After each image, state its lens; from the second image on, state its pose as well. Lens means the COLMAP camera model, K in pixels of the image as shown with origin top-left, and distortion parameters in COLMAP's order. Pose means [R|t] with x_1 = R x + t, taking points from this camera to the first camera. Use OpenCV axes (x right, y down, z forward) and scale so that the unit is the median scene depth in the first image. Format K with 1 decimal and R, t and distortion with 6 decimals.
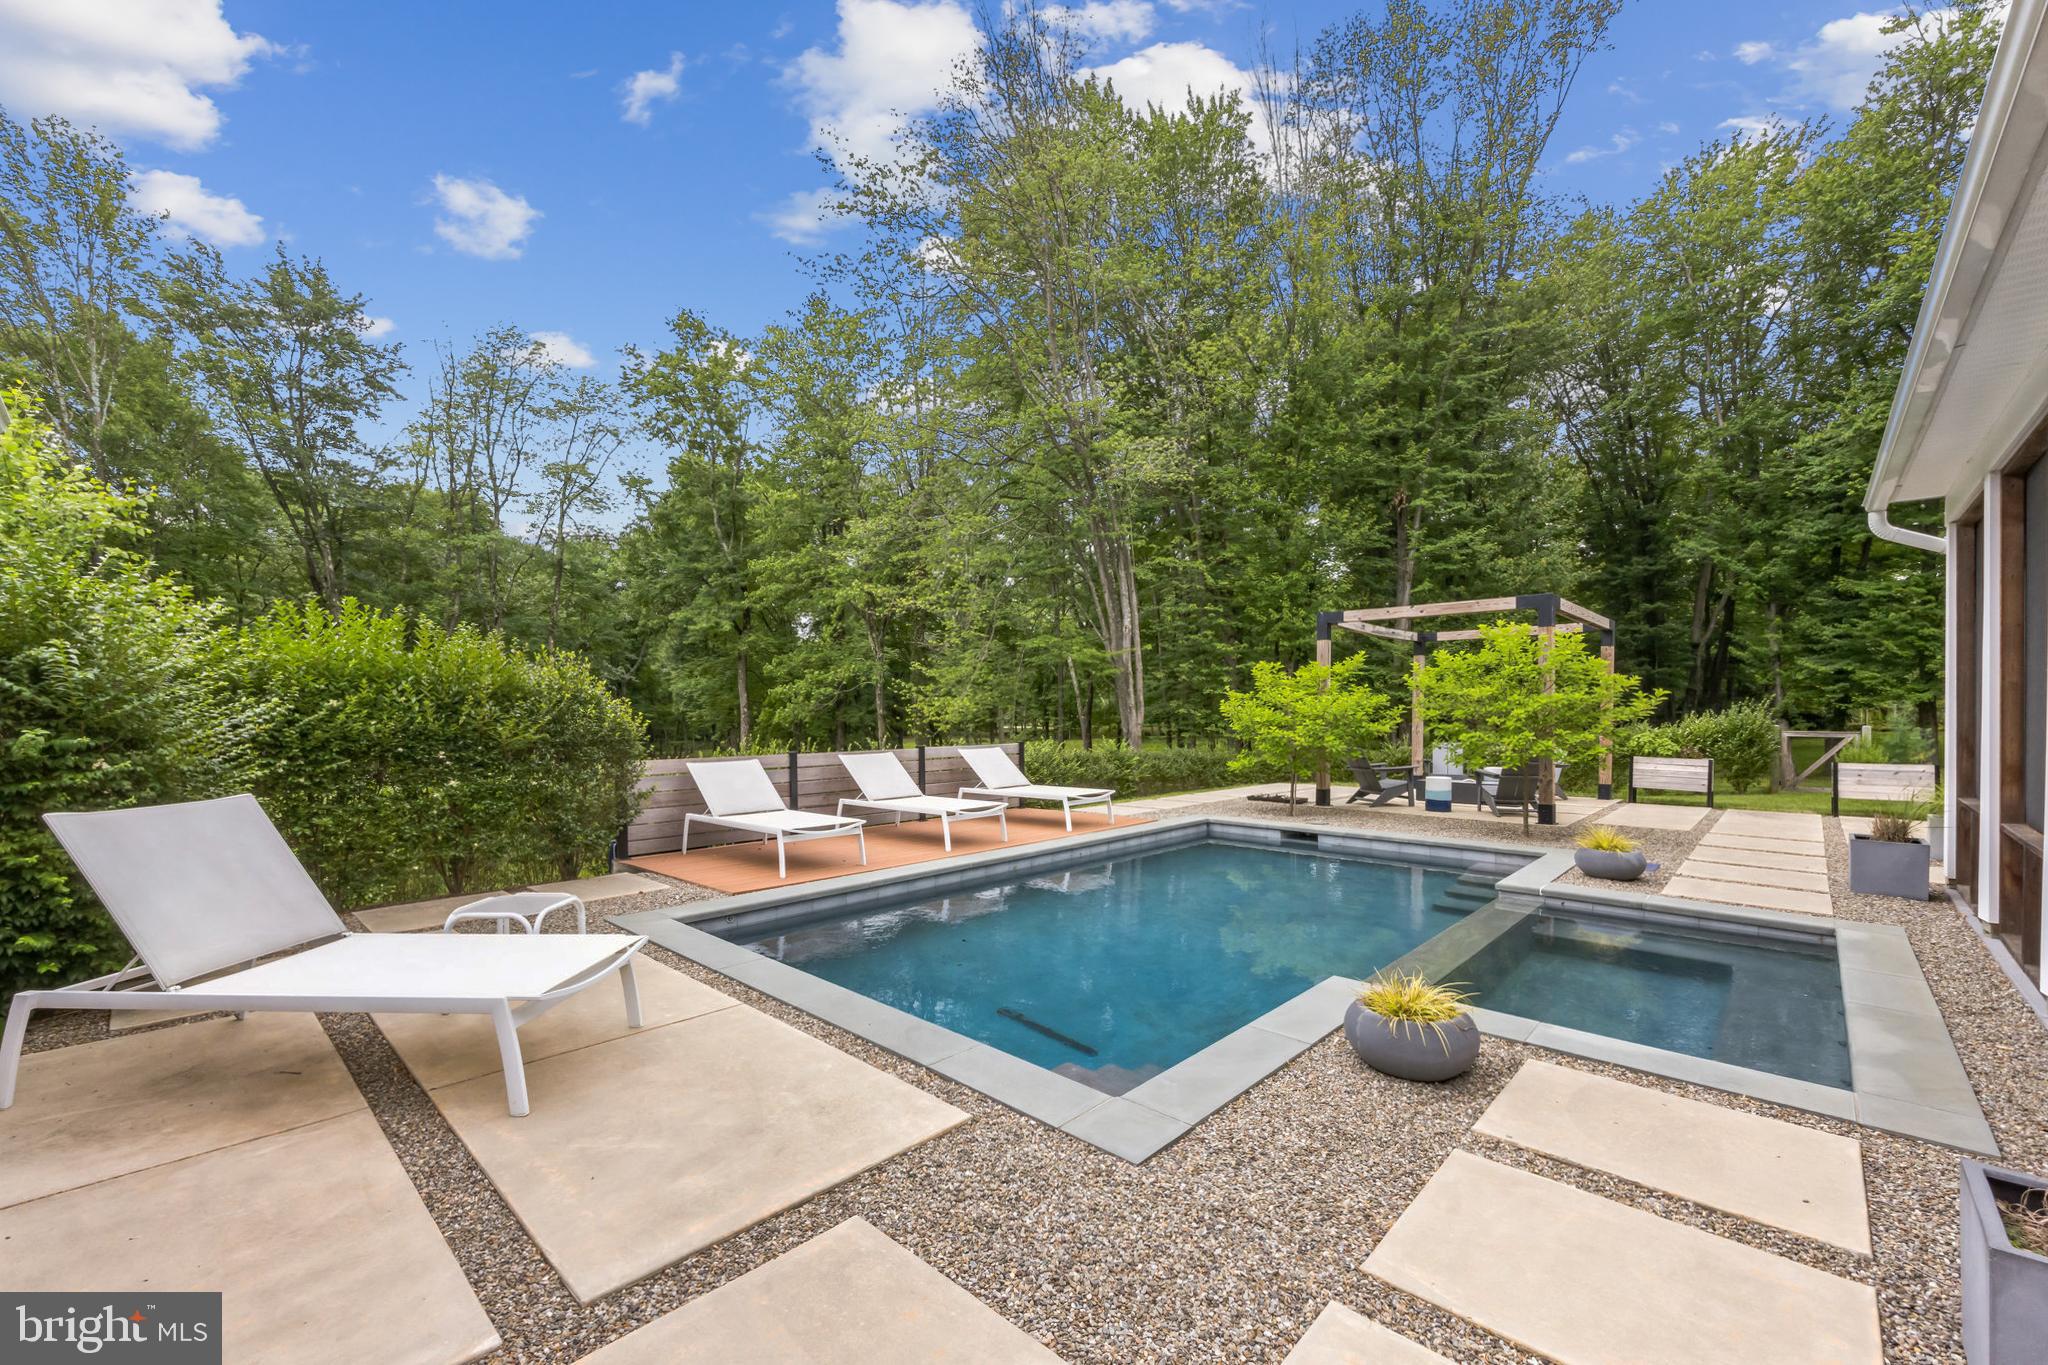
lens RADIAL K [[830.1, 0, 1029.5], [0, 830.1, 714.1], [0, 0, 1]] dist [-0.000737, -0.000268]
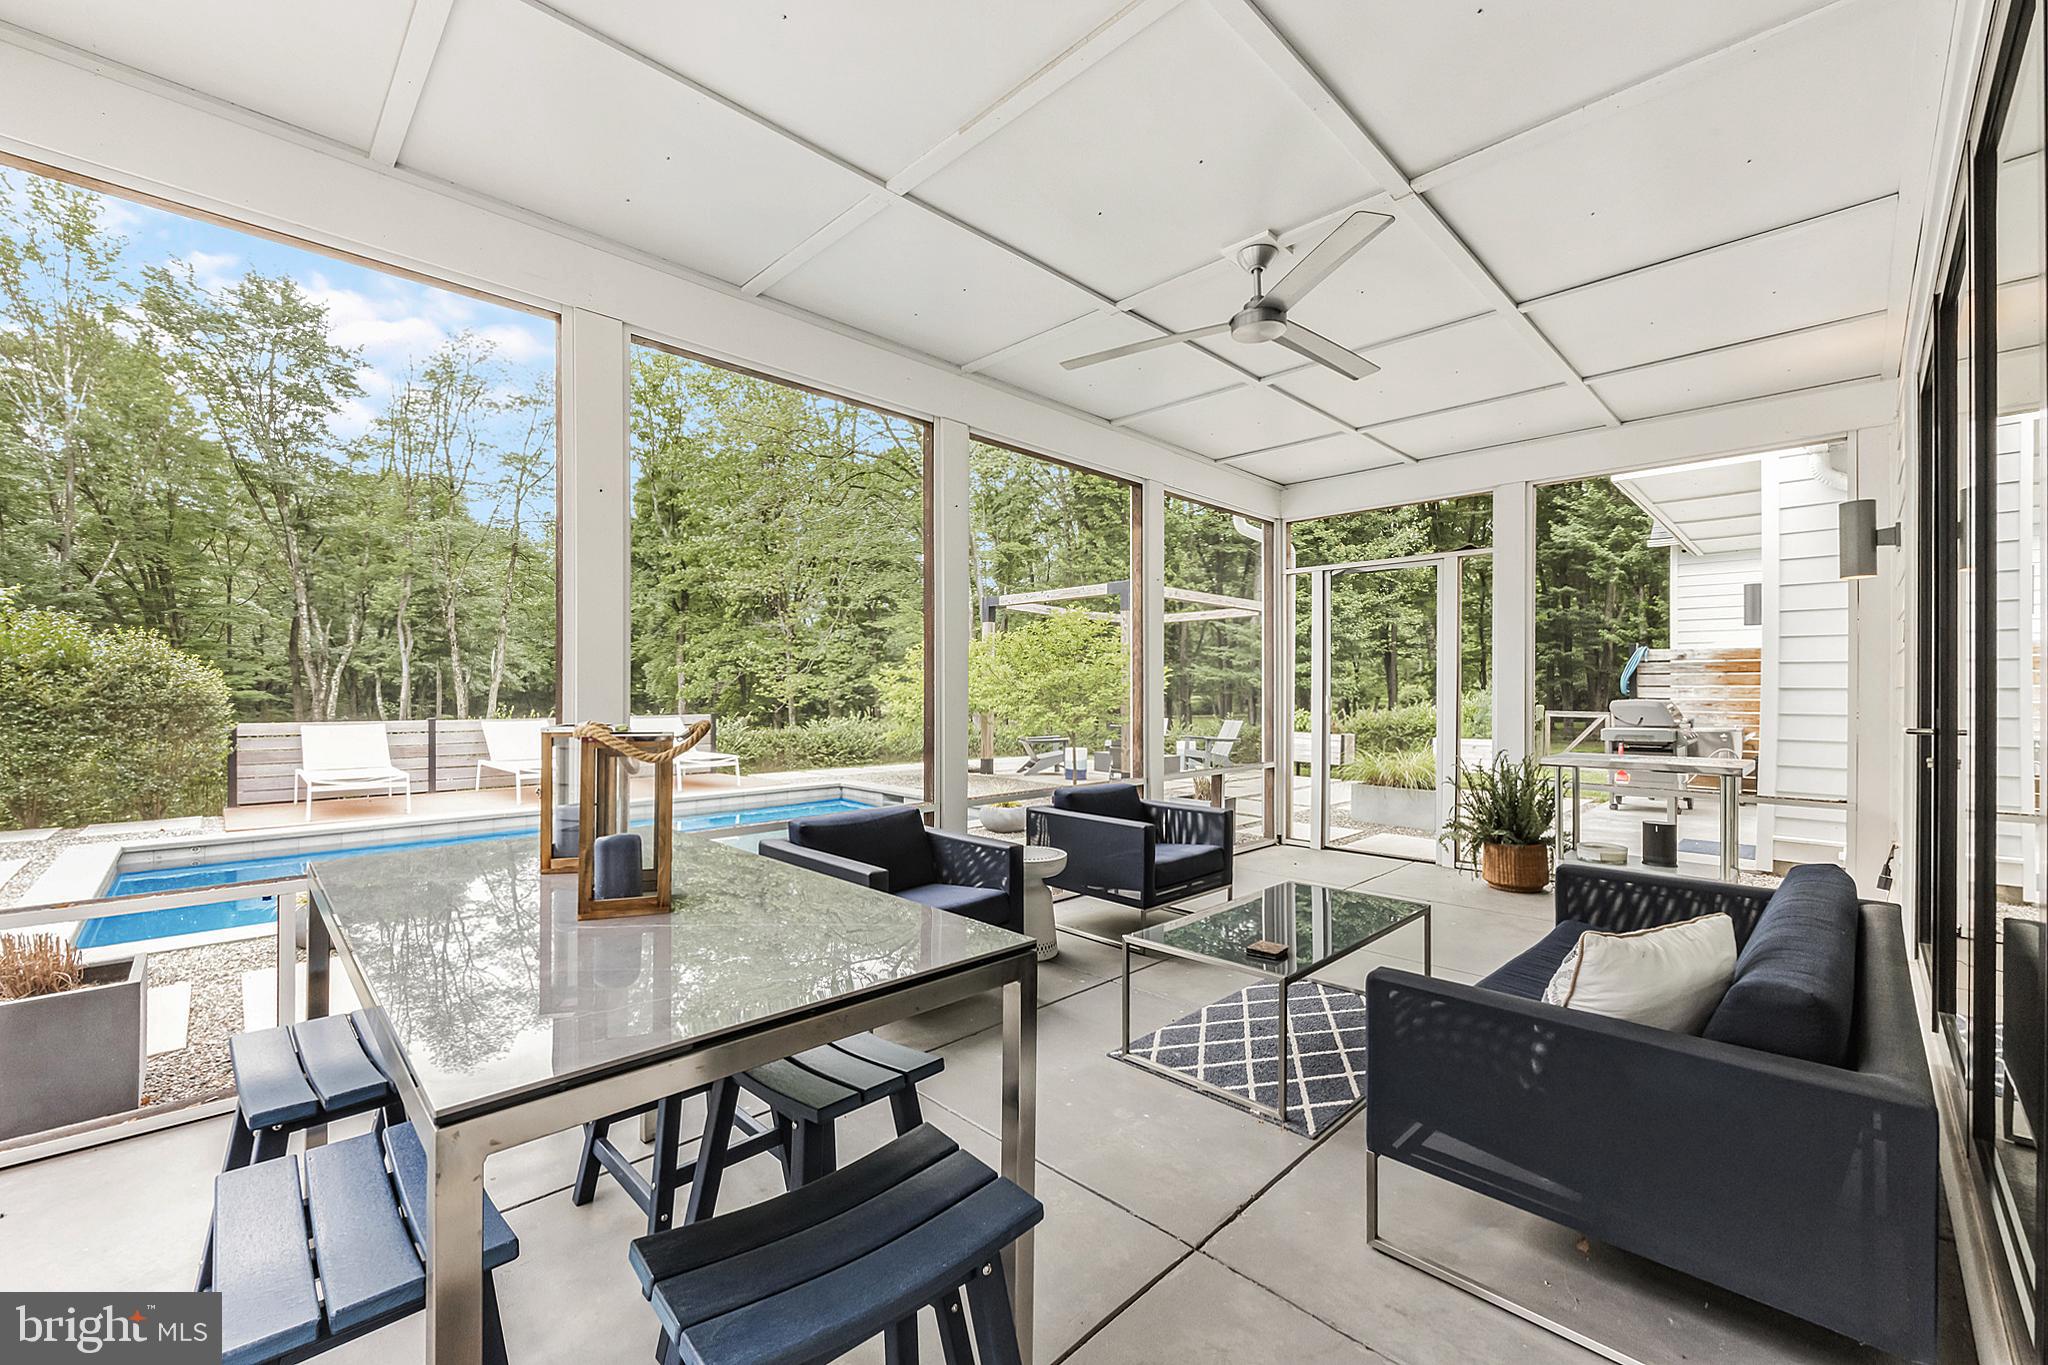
lens RADIAL K [[822.7, 0, 1024.0], [0, 822.7, 682.5], [0, 0, 1]] dist [0.001419, -0.000032]
pose [[0.999196, 0.006432, -0.039575, 0.151185], [-0.006962, 0.999888, -0.013259, 0.001259], [0.039485, 0.013524, 0.999129, -0.030085]]
